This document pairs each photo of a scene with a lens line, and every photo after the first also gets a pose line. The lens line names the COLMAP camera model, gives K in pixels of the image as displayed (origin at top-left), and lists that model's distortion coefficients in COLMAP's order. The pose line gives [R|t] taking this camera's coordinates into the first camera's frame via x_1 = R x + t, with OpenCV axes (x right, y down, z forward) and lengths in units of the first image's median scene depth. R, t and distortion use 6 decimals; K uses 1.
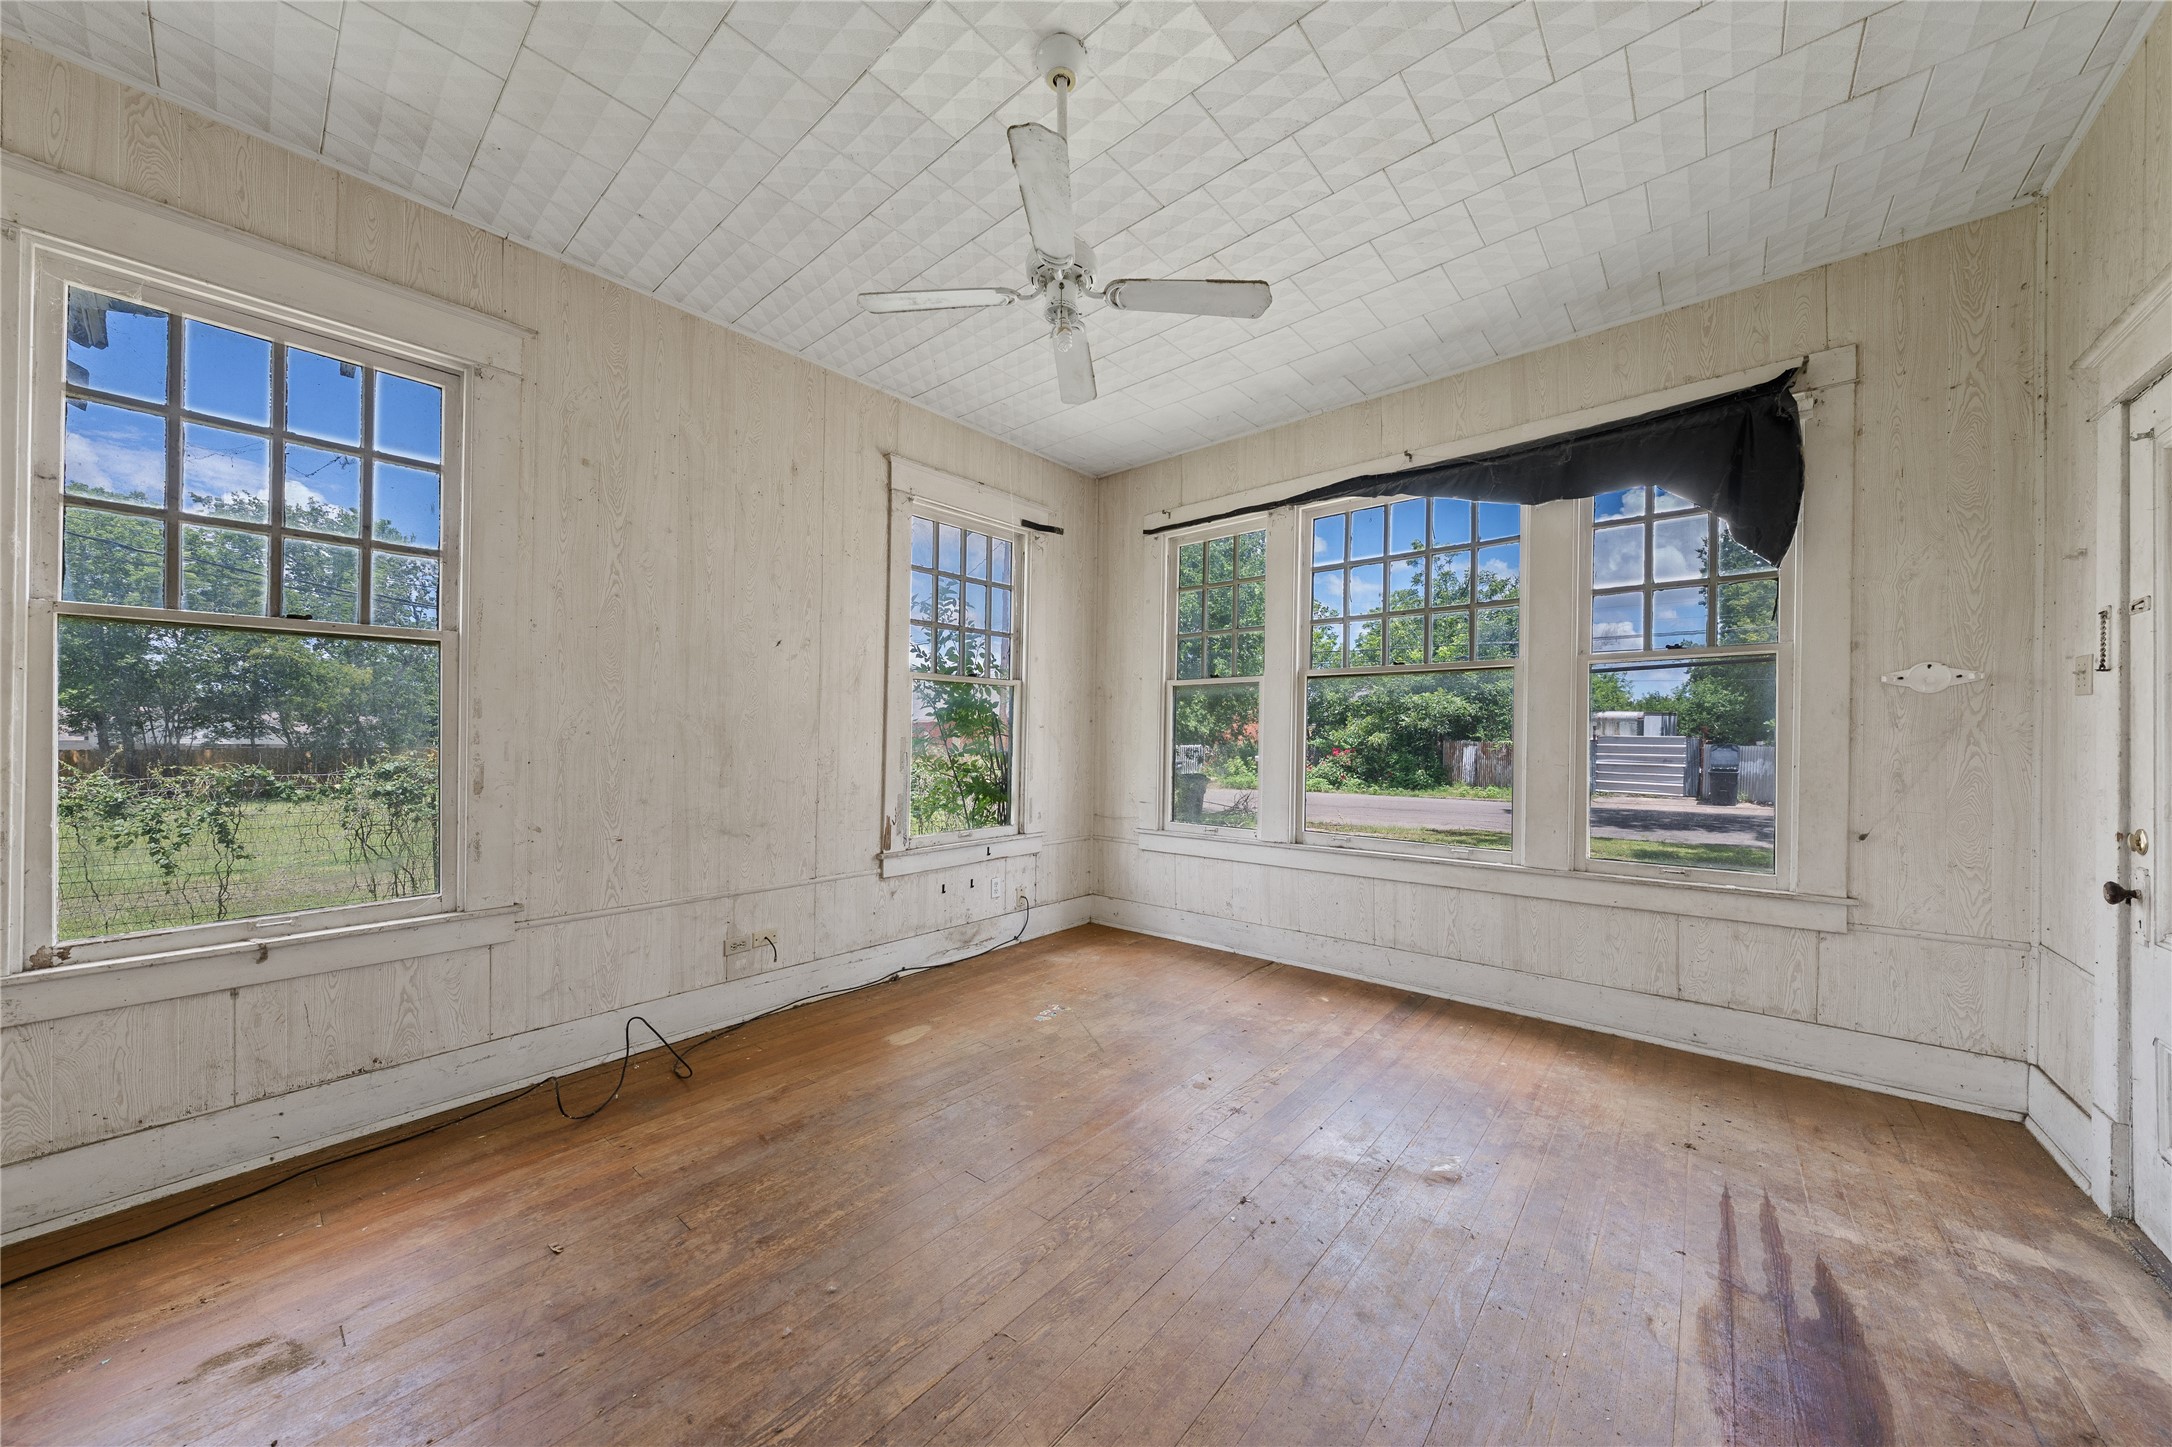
lens RADIAL K [[739.0, 0, 1110.6], [0, 739.0, 733.6], [0, 0, 1]] dist [-0.003368, 0.000180]
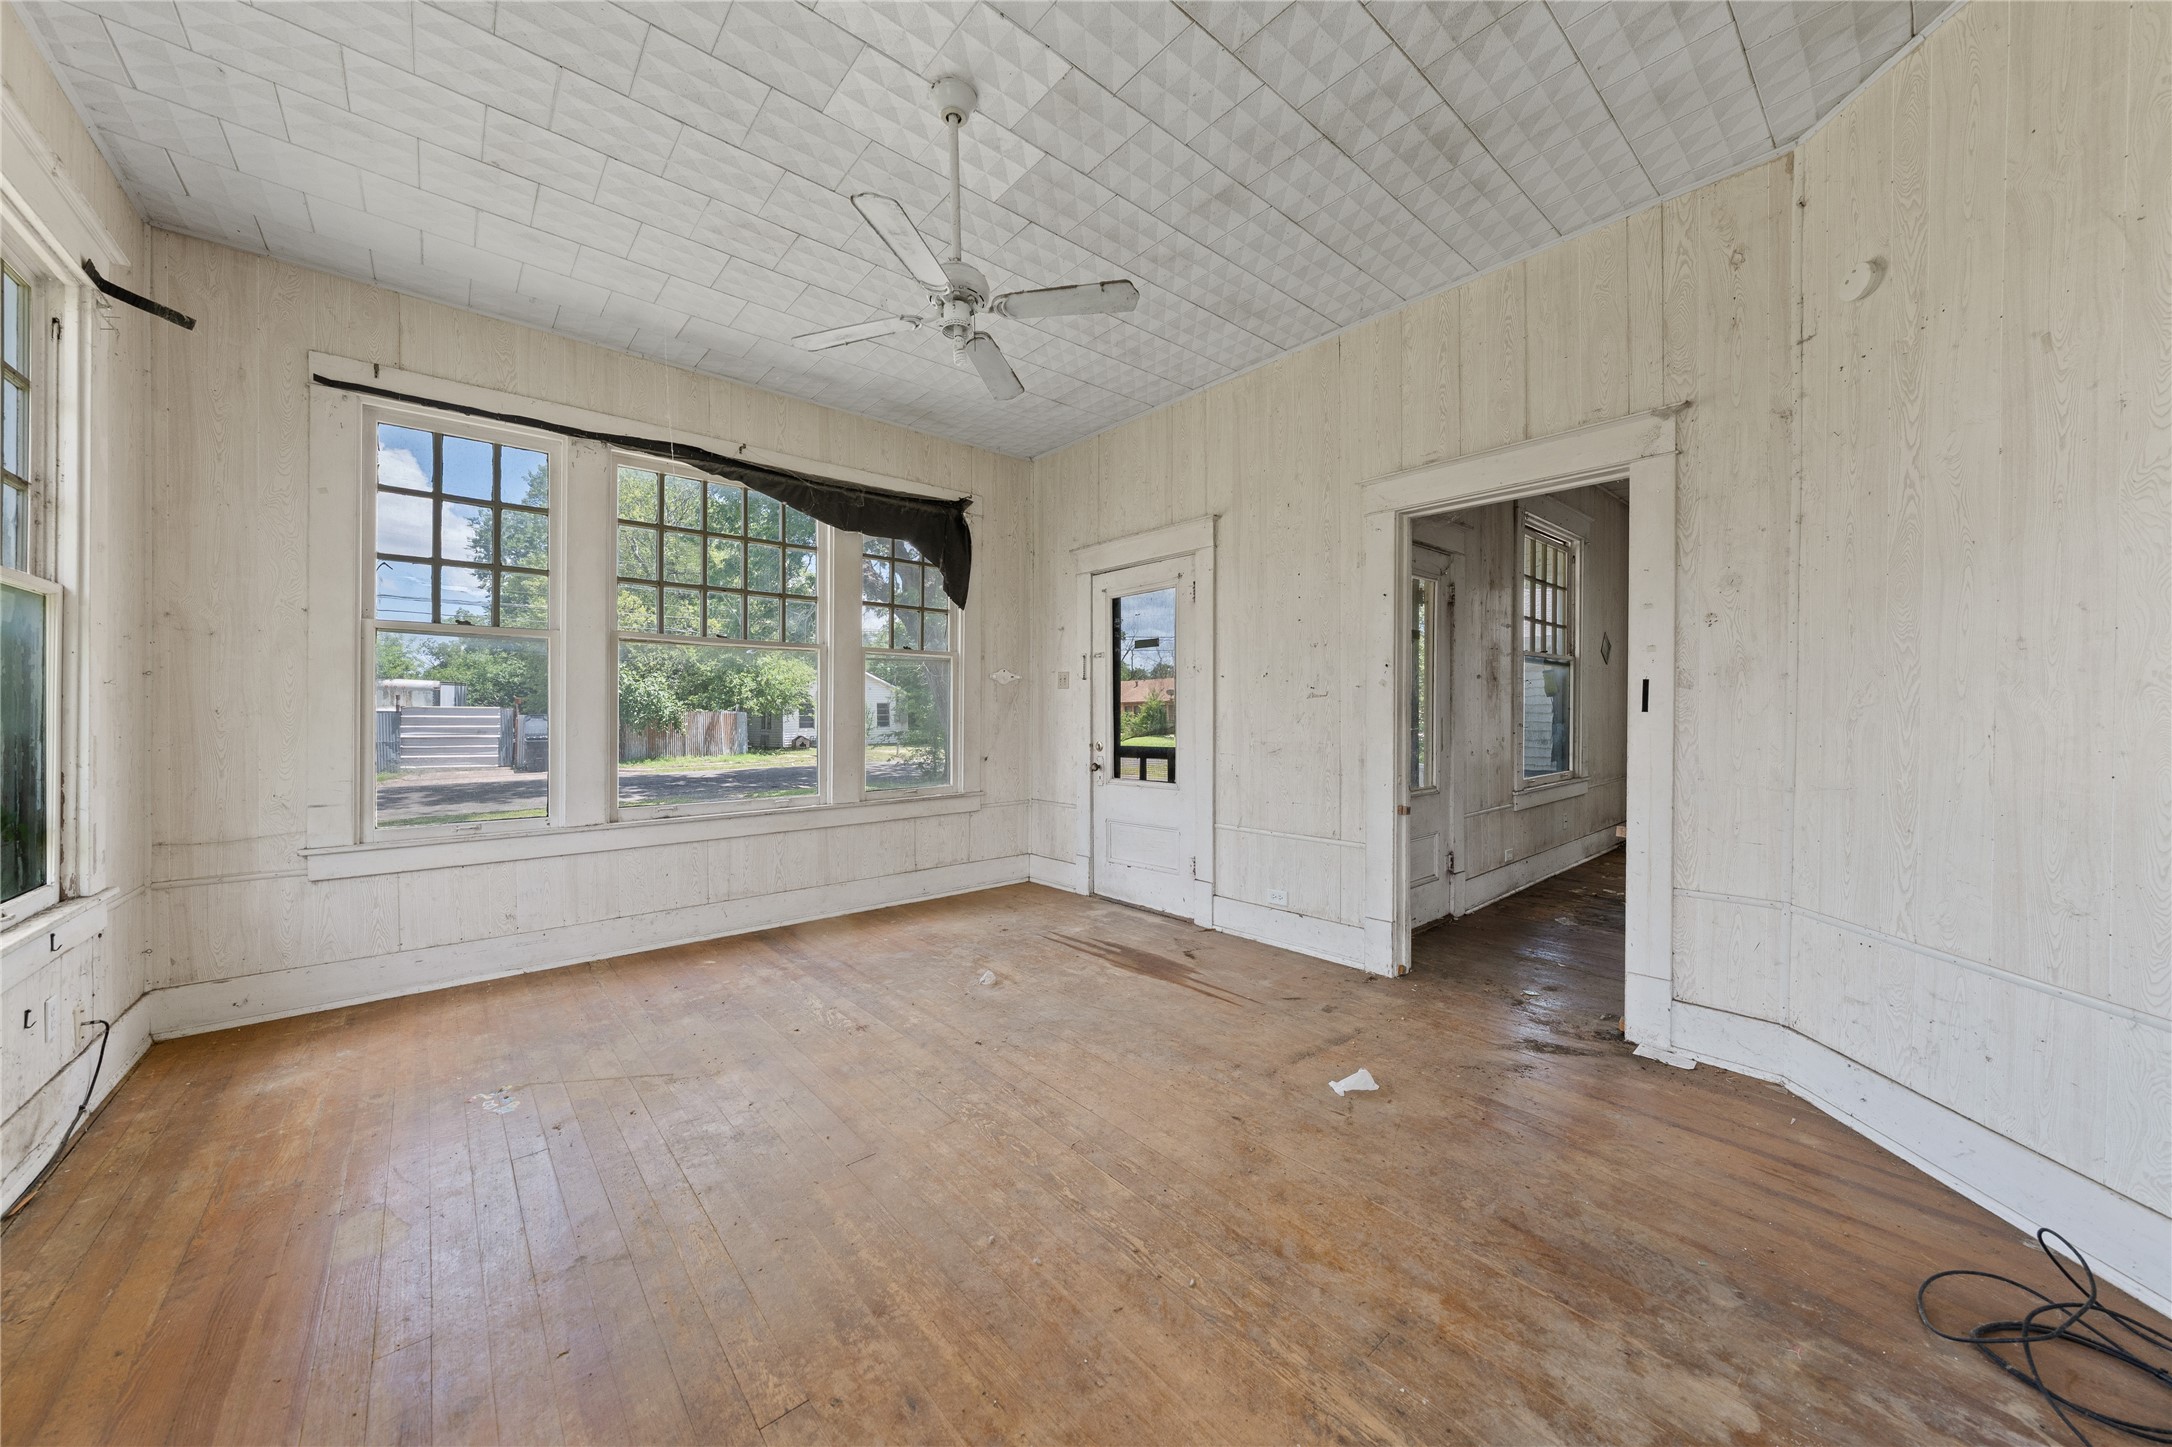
lens RADIAL K [[739.0, 0, 1065.6], [0, 739.0, 731.2], [0, 0, 1]] dist [-0.003368, 0.000180]
pose [[0.174070, -0.029344, 0.984296, -0.611117], [-0.005533, 0.999511, 0.030776, 0.007065], [-0.984718, -0.010803, 0.173822, 0.336722]]
